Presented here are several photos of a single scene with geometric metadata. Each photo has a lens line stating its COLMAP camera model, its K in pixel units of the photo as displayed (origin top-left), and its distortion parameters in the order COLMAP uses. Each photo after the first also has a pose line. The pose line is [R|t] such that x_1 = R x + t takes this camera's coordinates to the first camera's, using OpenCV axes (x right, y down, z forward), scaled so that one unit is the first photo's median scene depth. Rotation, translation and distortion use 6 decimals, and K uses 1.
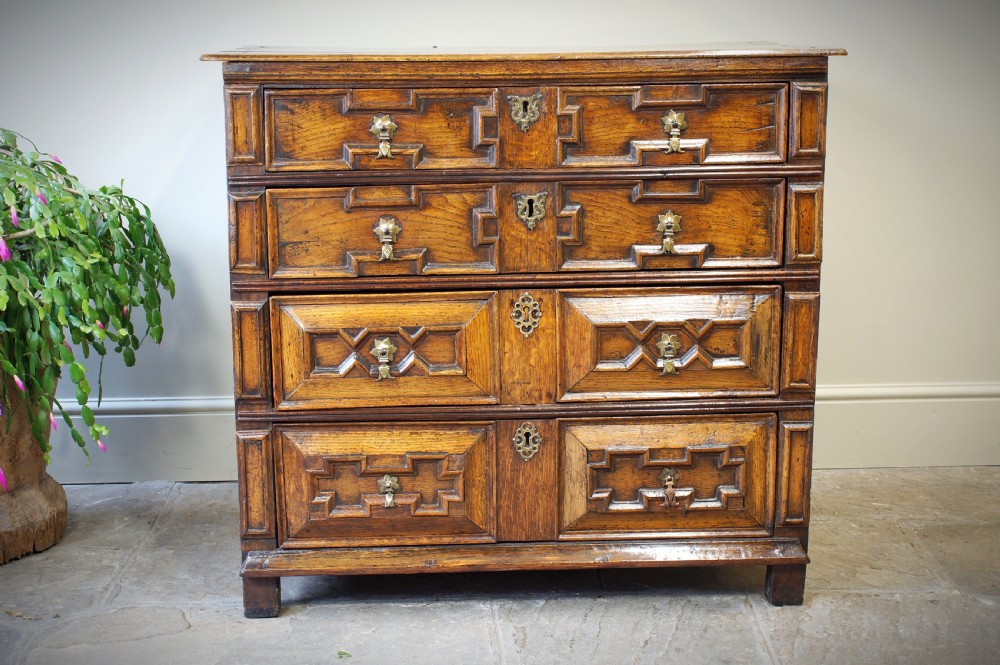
lens RADIAL K [[1630.6, 0, 506.6], [0, 1630.6, 289.7], [0, 0, 1]] dist [-0.001899, 0.000000]
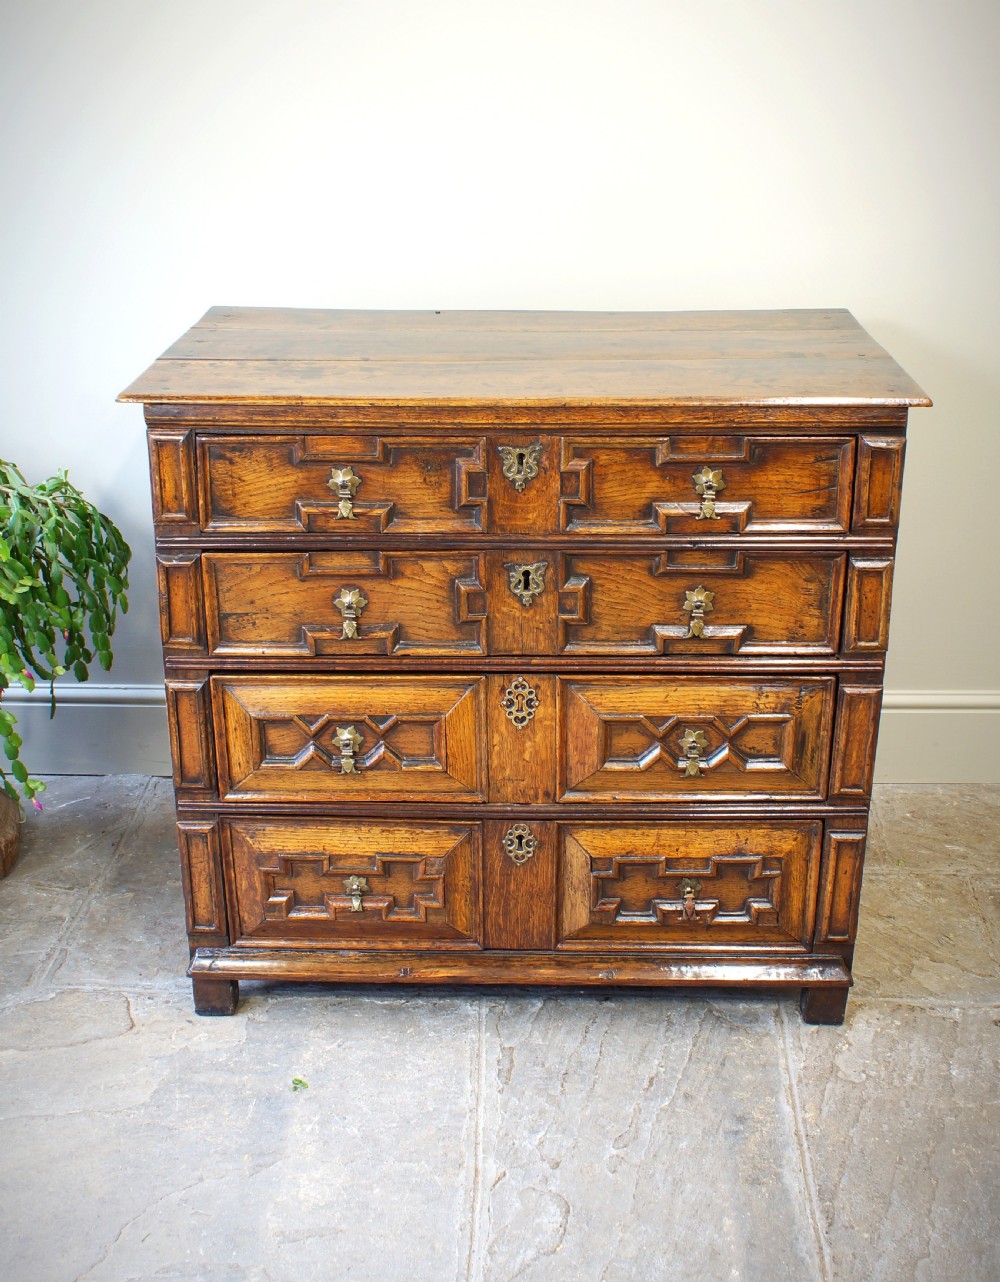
lens RADIAL K [[1682.9, 0, 500.2], [0, 1682.9, 595.5], [0, 0, 1]] dist [-0.074089, 0.000000]
pose [[0.997124, 0.031927, -0.068735, 0.058497], [-0.019363, 0.984155, 0.176248, -0.186926], [0.073273, -0.174410, 0.981943, 0.176403]]
